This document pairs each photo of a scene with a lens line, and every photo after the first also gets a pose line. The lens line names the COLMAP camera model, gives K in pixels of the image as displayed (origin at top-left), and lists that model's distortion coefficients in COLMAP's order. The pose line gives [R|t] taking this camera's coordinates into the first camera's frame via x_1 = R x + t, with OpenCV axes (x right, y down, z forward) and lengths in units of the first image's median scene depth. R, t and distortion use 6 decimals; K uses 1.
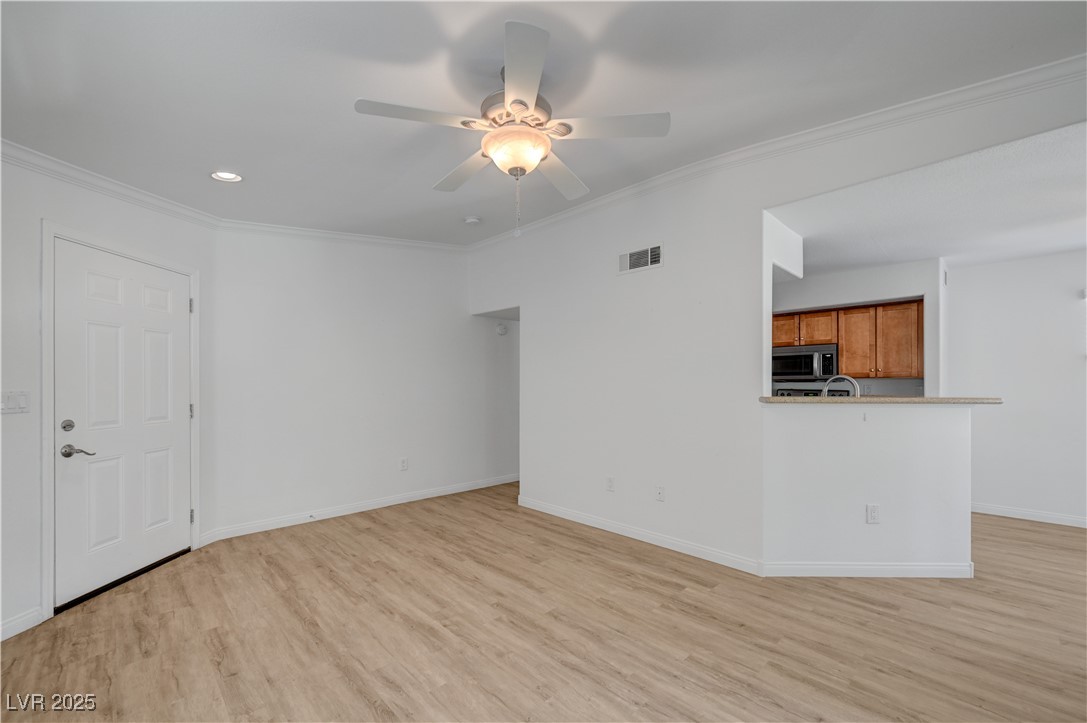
lens RADIAL K [[450.3, 0, 547.3], [0, 450.3, 382.7], [0, 0, 1]] dist [0.000741, 0.000218]
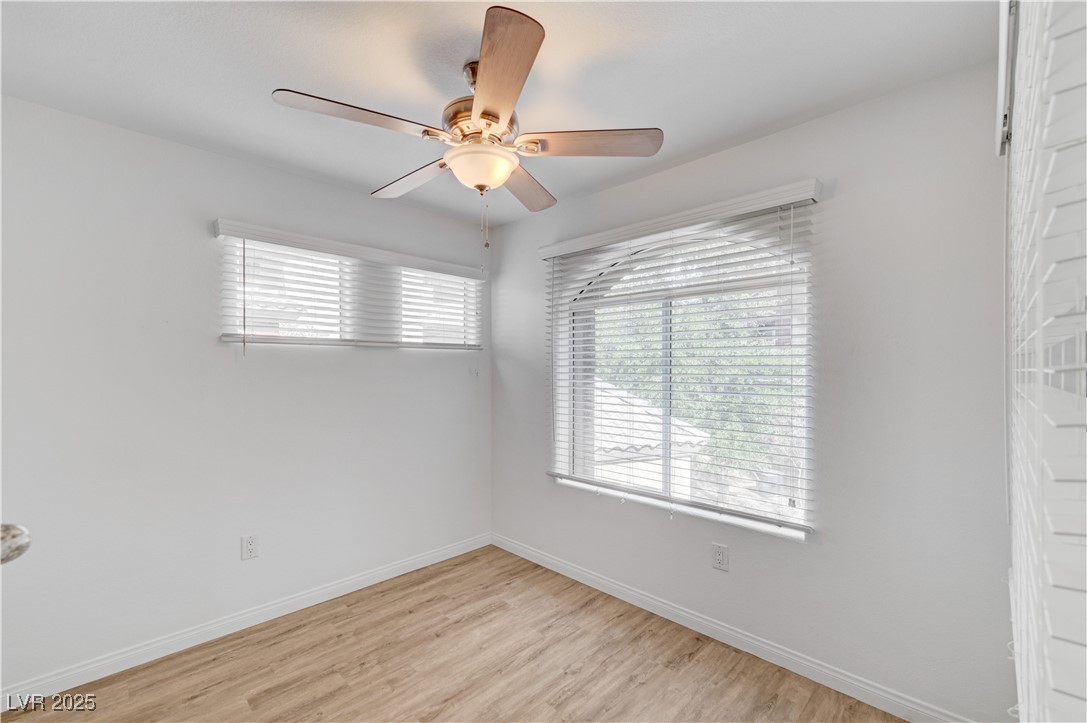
lens RADIAL K [[456.1, 0, 539.4], [0, 456.1, 371.3], [0, 0, 1]] dist [0.000229, -0.000022]
pose [[0.001634, 0.002092, 0.999996, 0.505727], [-0.001488, 0.999997, -0.002090, -0.012976], [-0.999998, -0.001485, 0.001637, 0.486761]]
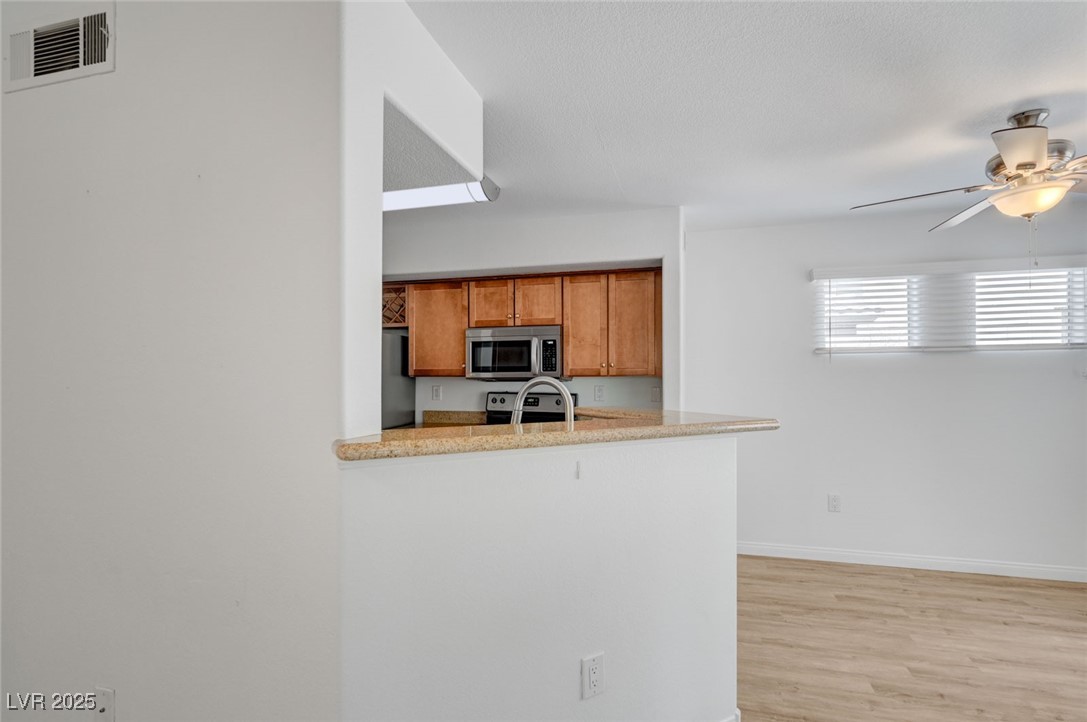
lens RADIAL K [[507.4, 0, 566.4], [0, 507.4, 374.5], [0, 0, 1]] dist [0.000962, -0.000143]
pose [[0.862662, 0.002299, 0.505775, 0.274794], [-0.001687, 0.999997, -0.001668, -0.011676], [-0.505777, 0.000586, 0.862664, 0.352091]]
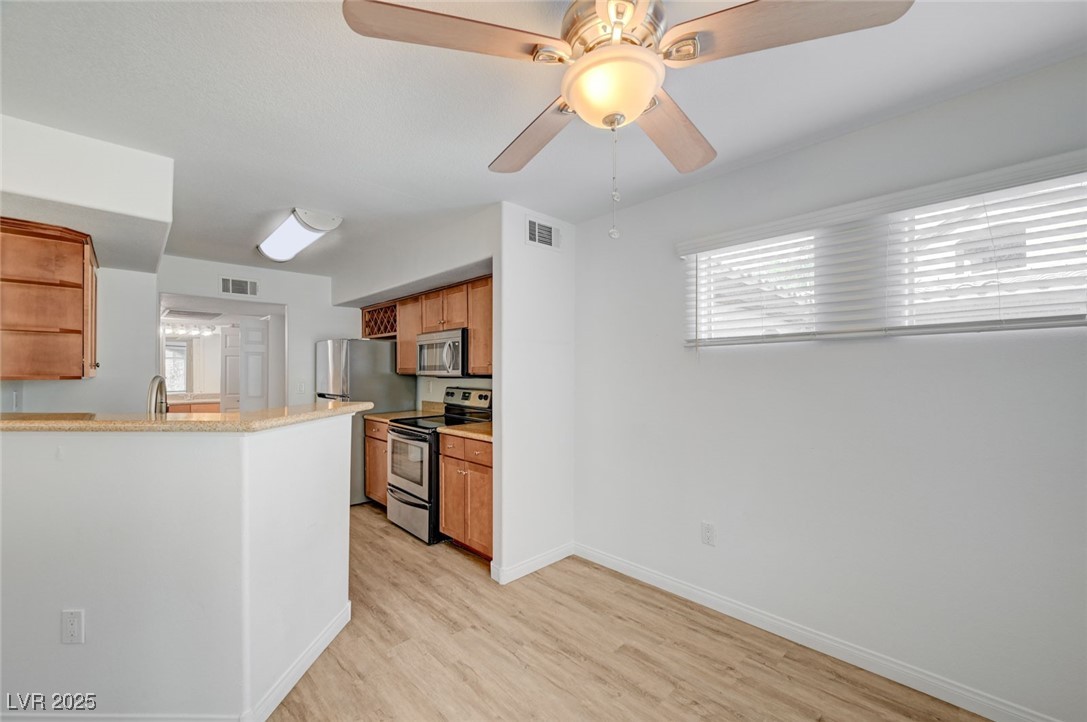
lens RADIAL K [[431.2, 0, 557.8], [0, 431.2, 371.7], [0, 0, 1]] dist [0.000260, 0.000022]
pose [[0.999979, -0.000376, 0.006511, 0.823645], [0.000376, 1.000000, -0.000051, -0.014253], [-0.006511, 0.000053, 0.999979, 0.291484]]
